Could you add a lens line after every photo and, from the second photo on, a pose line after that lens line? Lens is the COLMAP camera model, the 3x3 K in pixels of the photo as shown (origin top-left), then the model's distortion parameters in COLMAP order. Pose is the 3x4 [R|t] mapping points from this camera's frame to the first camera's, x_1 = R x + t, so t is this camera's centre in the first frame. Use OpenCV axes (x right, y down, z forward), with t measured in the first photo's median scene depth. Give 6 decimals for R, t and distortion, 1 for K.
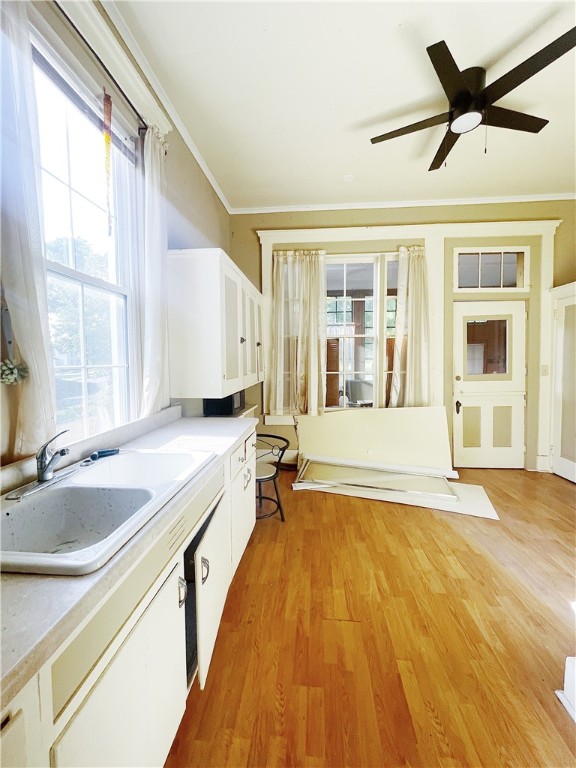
lens RADIAL K [[311.5, 0, 288.6], [0, 311.5, 379.0], [0, 0, 1]] dist [-0.002839, -0.000178]
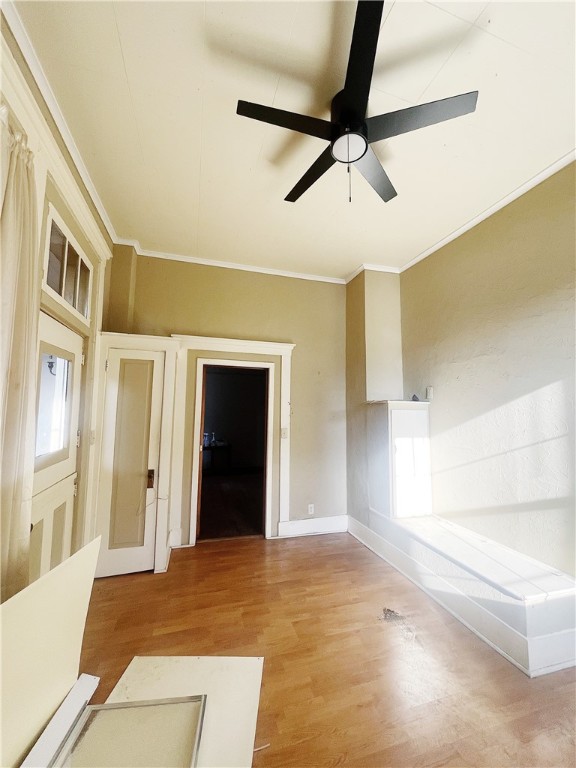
lens RADIAL K [[311.5, 0, 287.5], [0, 311.5, 377.1], [0, 0, 1]] dist [-0.002839, -0.000178]
pose [[-0.381217, 0.099131, 0.919155, -0.043208], [0.046777, 0.995029, -0.087914, -0.085826], [-0.923302, 0.009481, -0.383959, 0.872428]]
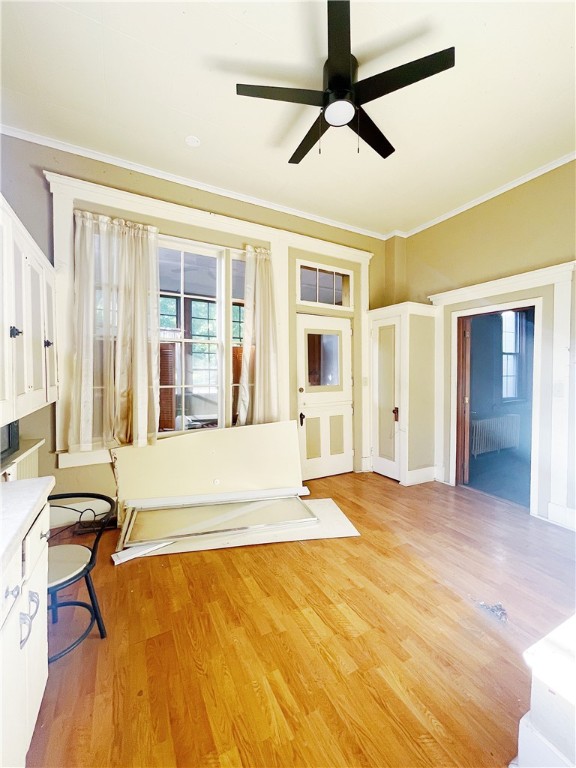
lens RADIAL K [[311.5, 0, 290.3], [0, 311.5, 378.4], [0, 0, 1]] dist [-0.002839, -0.000178]
pose [[0.835281, -0.001496, 0.549821, -0.032092], [0.023112, 0.999208, -0.032393, -0.009030], [-0.549337, 0.039765, 0.834654, 0.203245]]
